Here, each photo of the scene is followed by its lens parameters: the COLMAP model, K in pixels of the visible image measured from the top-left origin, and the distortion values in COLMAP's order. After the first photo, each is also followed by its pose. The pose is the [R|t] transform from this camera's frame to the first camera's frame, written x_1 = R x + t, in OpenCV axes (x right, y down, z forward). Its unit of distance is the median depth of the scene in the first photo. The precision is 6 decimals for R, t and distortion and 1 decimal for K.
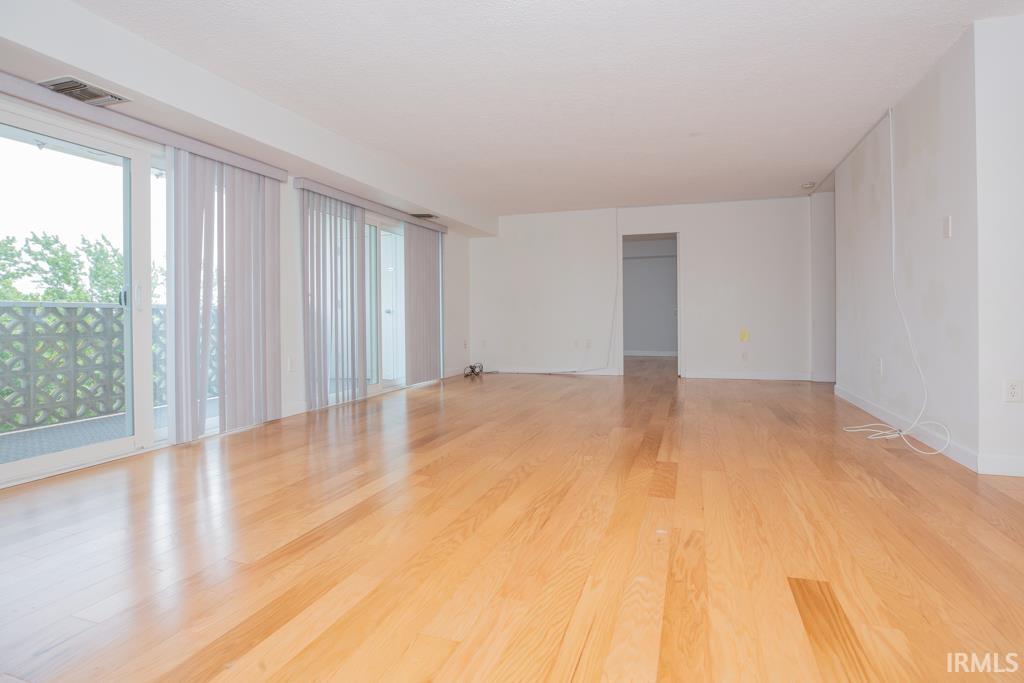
lens RADIAL K [[505.1, 0, 472.5], [0, 505.1, 341.1], [0, 0, 1]] dist [-0.030668, 0.001483]
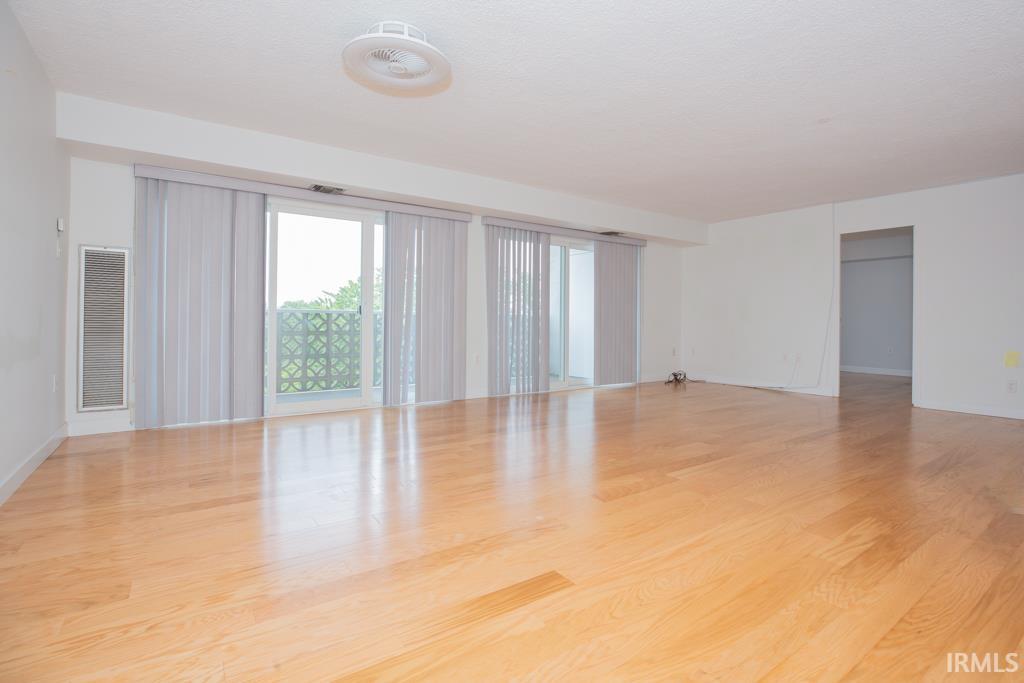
lens RADIAL K [[476.2, 0, 502.6], [0, 476.2, 341.0], [0, 0, 1]] dist [-0.029859, 0.000756]
pose [[0.814966, 0.039343, -0.578172, 0.359785], [-0.041949, 0.999081, 0.008856, -0.013048], [0.577989, 0.017037, 0.815867, 0.019532]]
